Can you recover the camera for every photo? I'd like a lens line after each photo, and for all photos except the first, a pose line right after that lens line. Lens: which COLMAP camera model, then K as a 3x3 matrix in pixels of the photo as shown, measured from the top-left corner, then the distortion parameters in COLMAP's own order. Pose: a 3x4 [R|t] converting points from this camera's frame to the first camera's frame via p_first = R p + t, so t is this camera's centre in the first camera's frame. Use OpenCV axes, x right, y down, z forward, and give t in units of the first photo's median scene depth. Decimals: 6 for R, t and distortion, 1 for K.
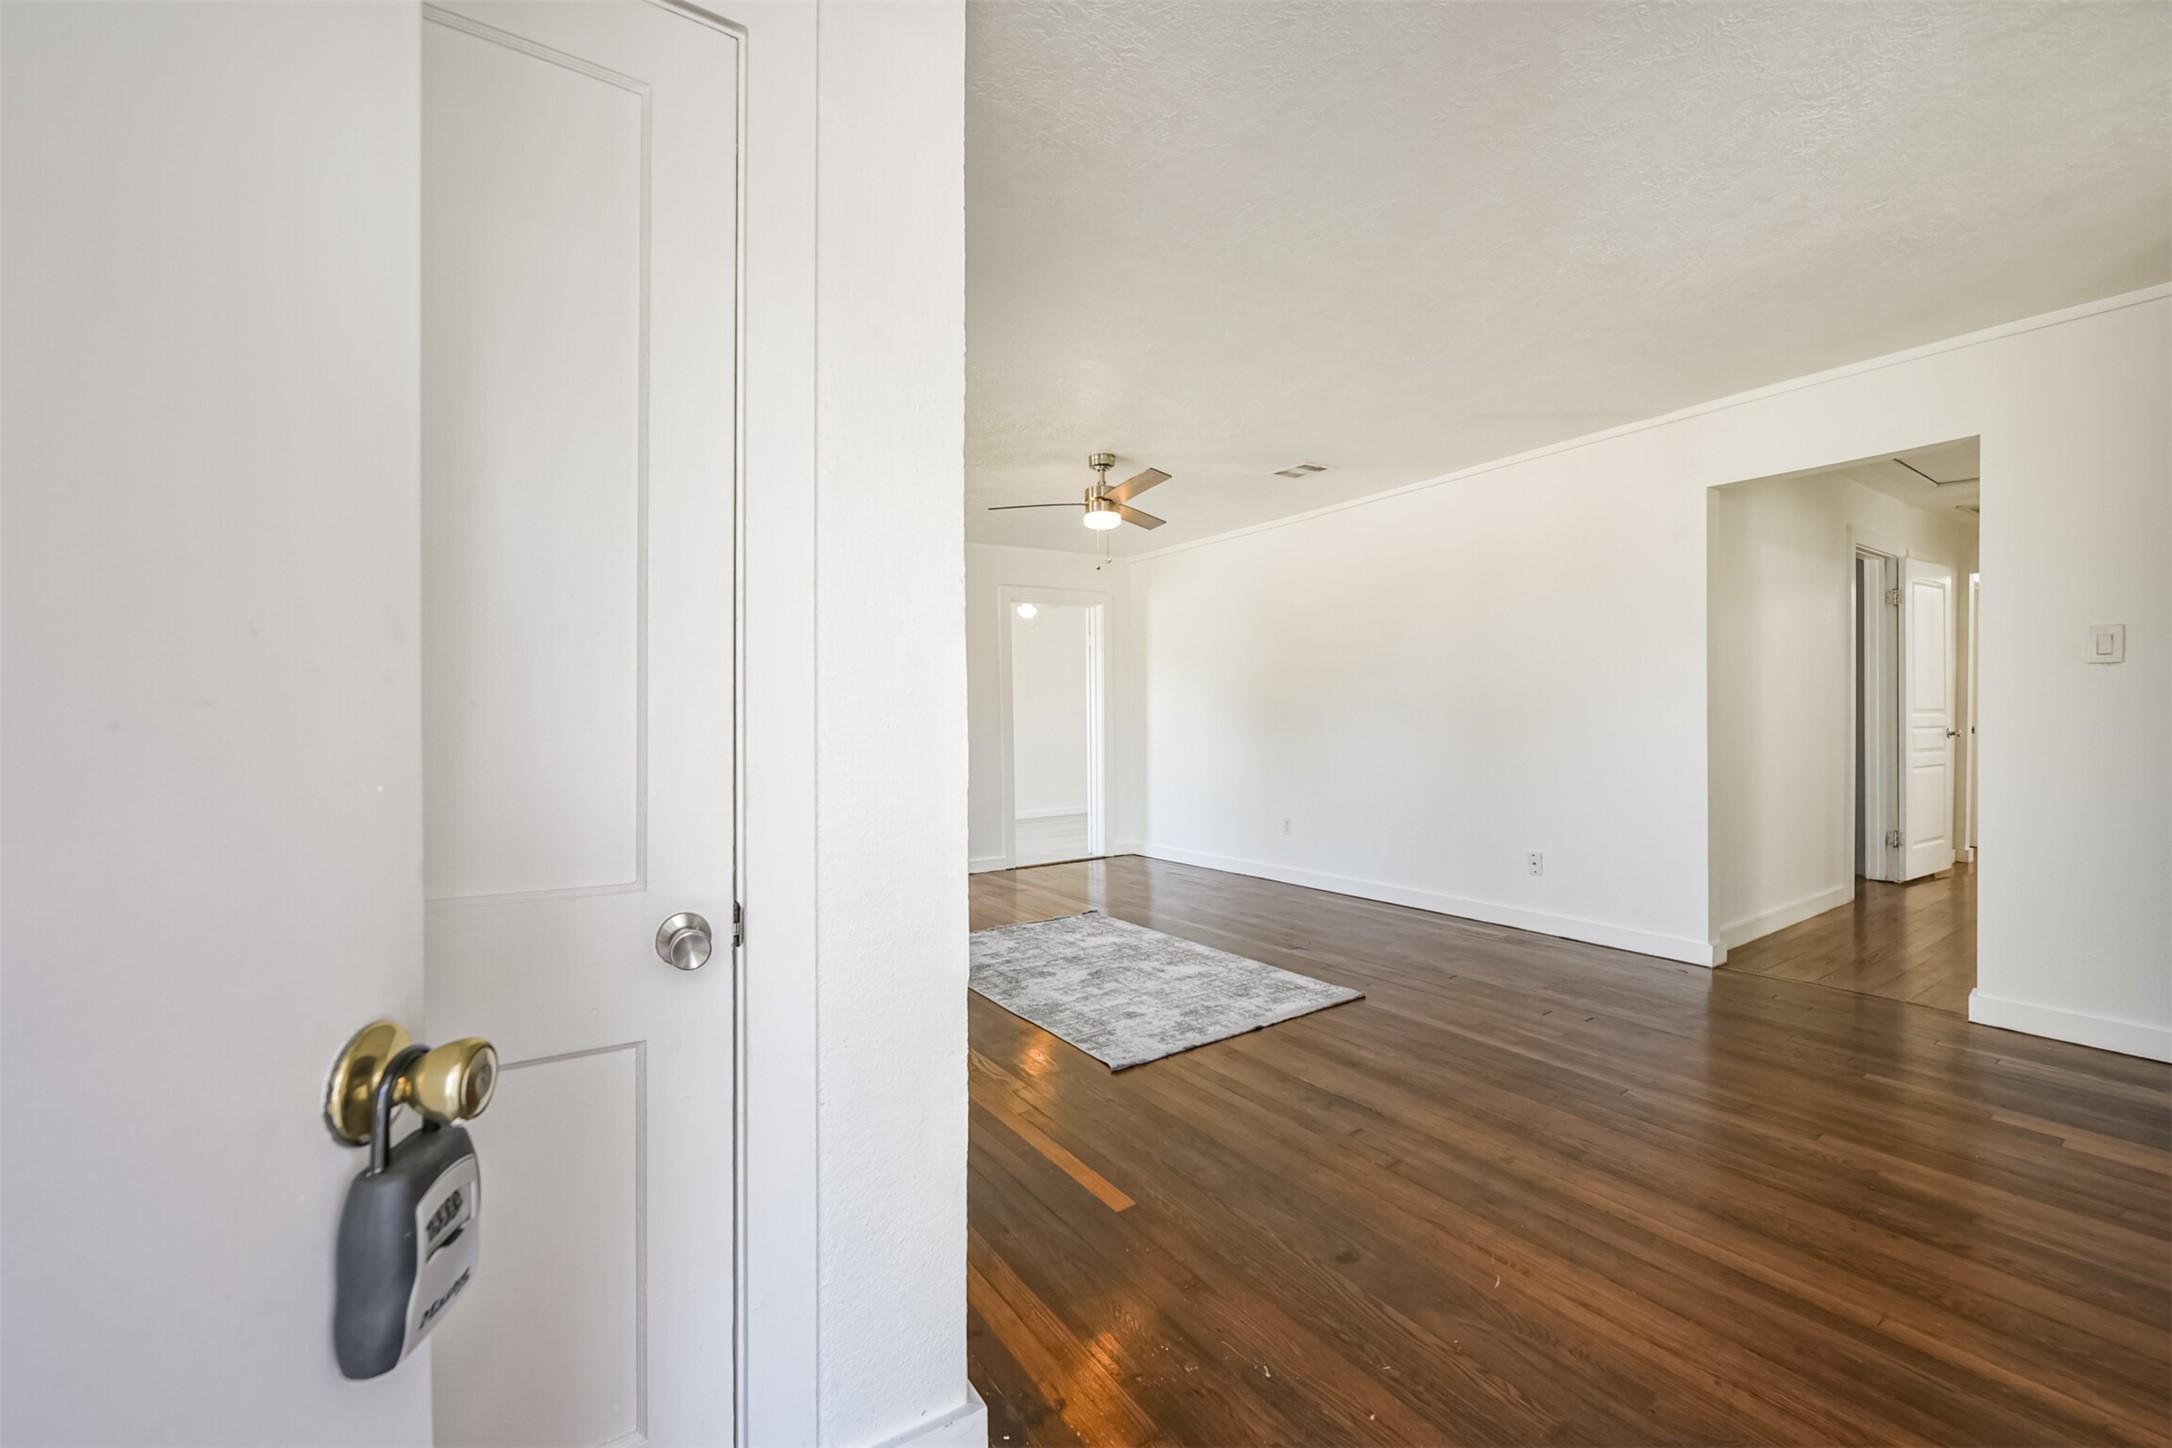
lens RADIAL K [[858.9, 0, 1090.8], [0, 858.9, 733.5], [0, 0, 1]] dist [0.003328, -0.000311]
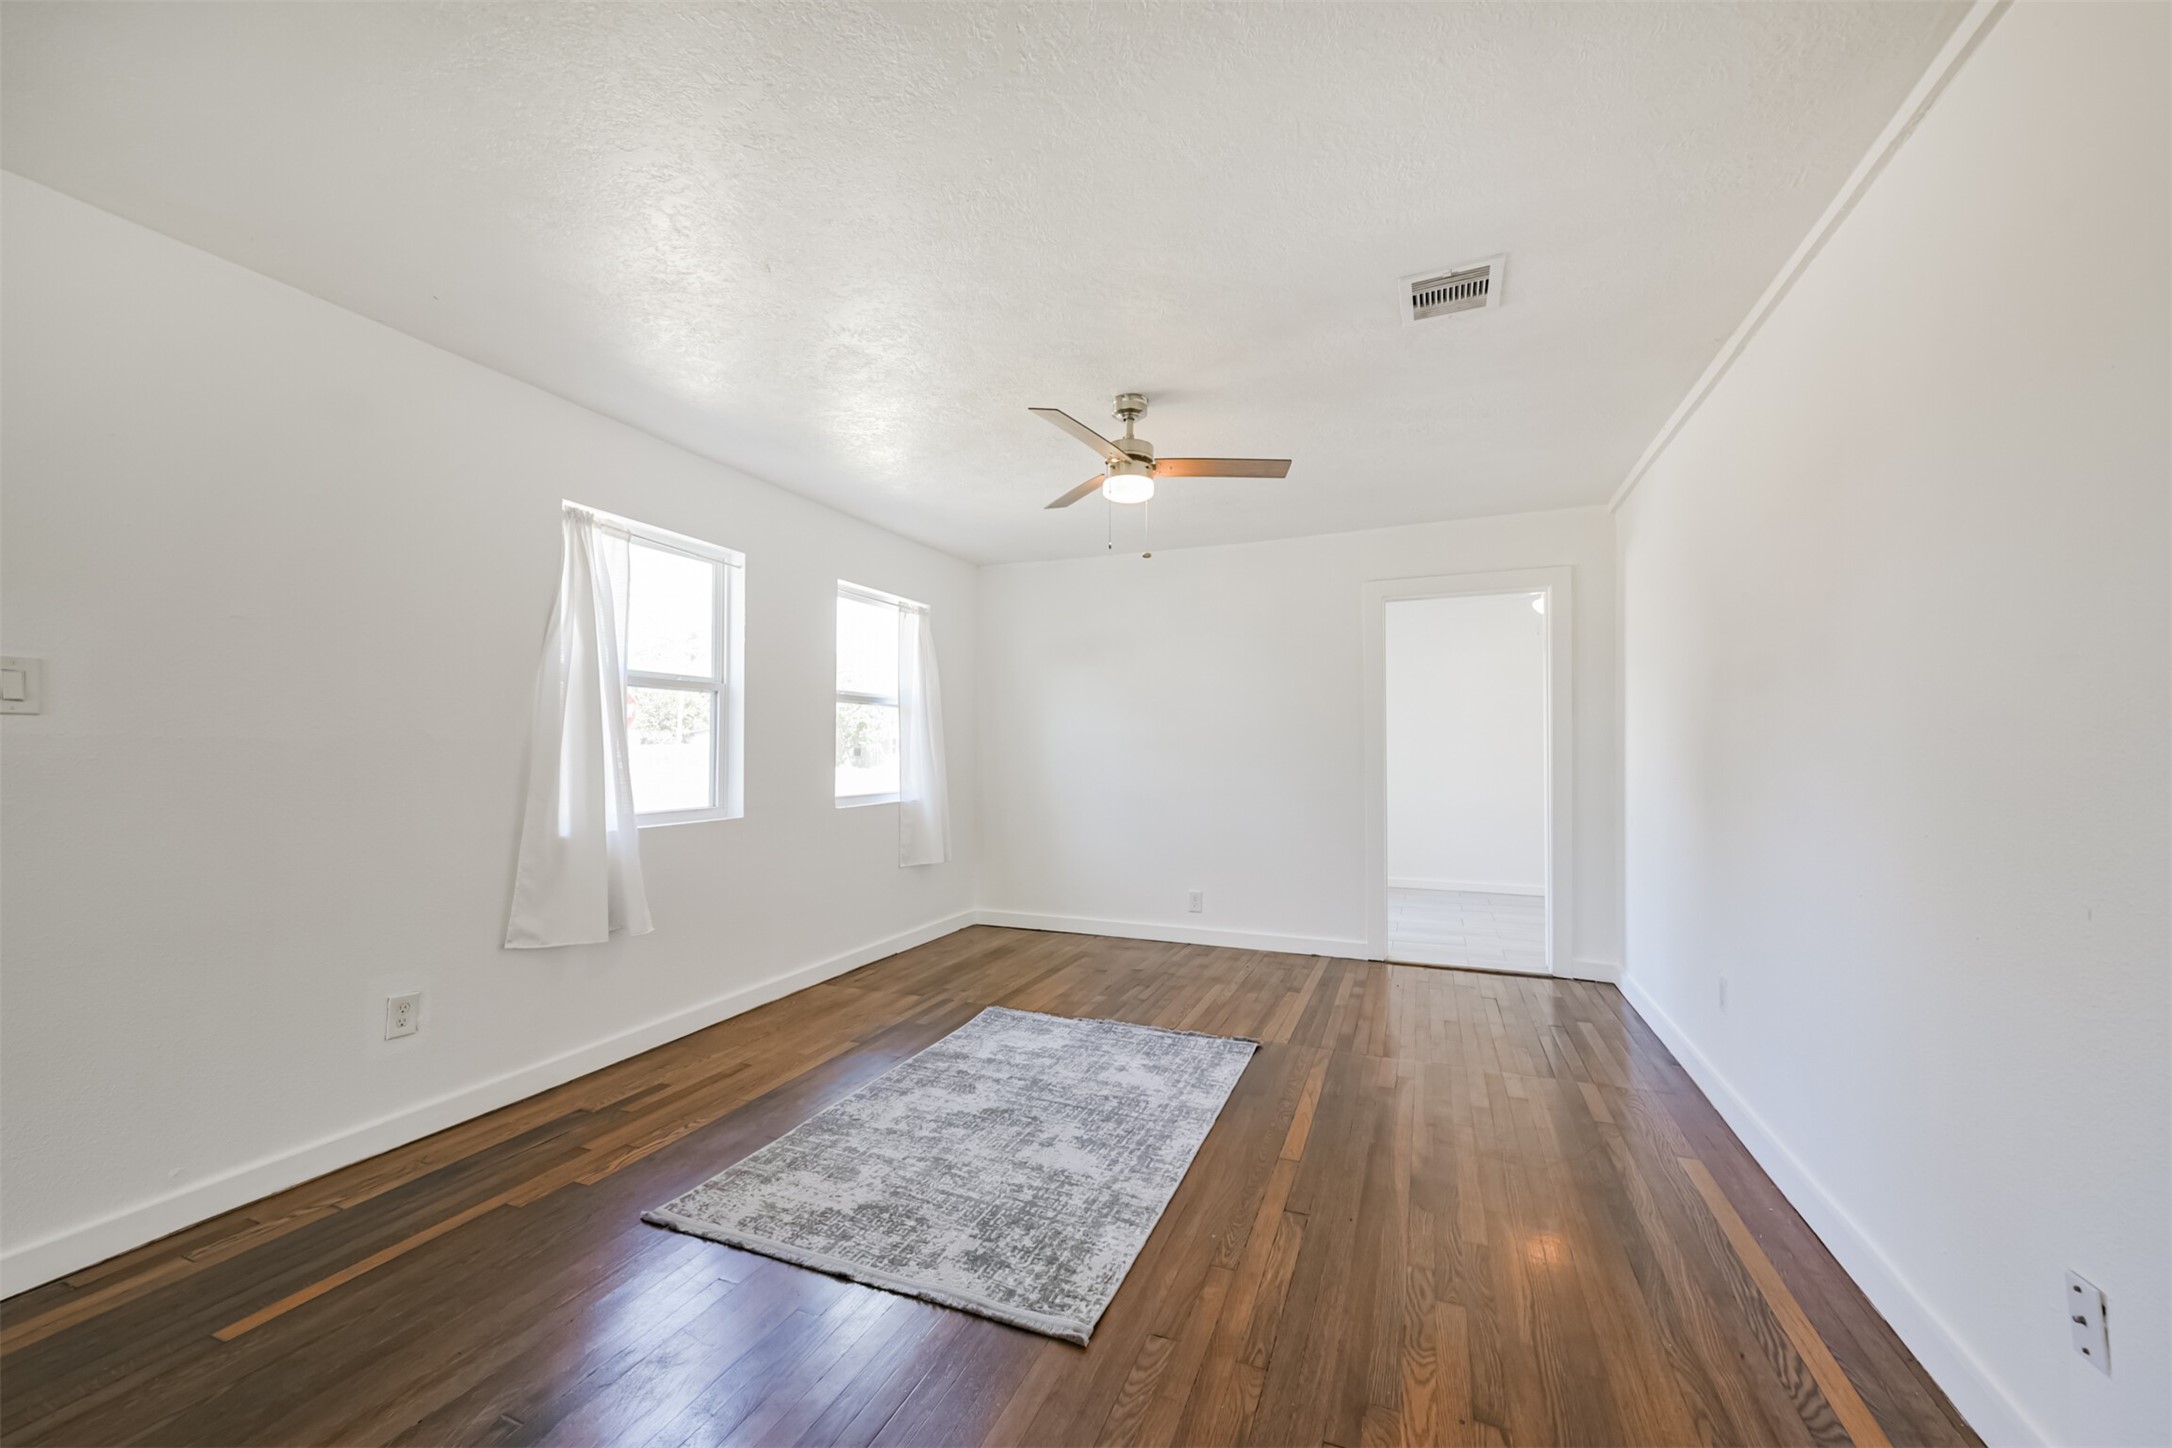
lens RADIAL K [[858.9, 0, 1094.2], [0, 858.9, 740.7], [0, 0, 1]] dist [0.003328, -0.000311]
pose [[0.560577, 0.010402, -0.828037, 0.659826], [-0.026539, 0.999633, -0.005410, -0.037843], [0.827677, 0.025008, 0.560647, 0.646595]]
